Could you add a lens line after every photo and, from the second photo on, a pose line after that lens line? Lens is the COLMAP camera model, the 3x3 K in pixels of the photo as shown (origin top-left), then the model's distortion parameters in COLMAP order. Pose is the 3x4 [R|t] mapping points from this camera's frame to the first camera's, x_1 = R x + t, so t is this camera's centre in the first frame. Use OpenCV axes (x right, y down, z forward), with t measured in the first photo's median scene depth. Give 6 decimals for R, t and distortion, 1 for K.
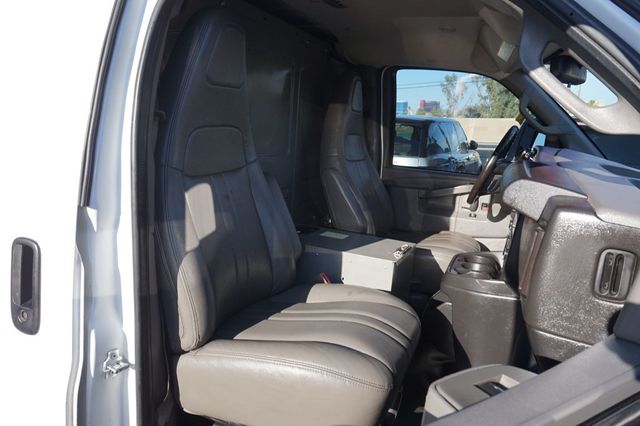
lens RADIAL K [[439.0, 0, 319.2], [0, 439.0, 211.8], [0, 0, 1]] dist [-0.019019, 0.009571]
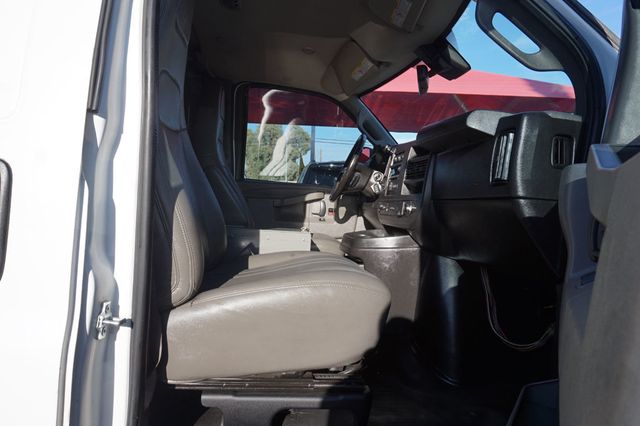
lens RADIAL K [[439.0, 0, 320.1], [0, 439.0, 213.5], [0, 0, 1]] dist [-0.019019, 0.009571]
pose [[0.862298, -0.020272, 0.505995, -0.270696], [0.088852, 0.989755, -0.111764, 0.142490], [-0.498545, 0.141332, 0.855265, 0.043580]]
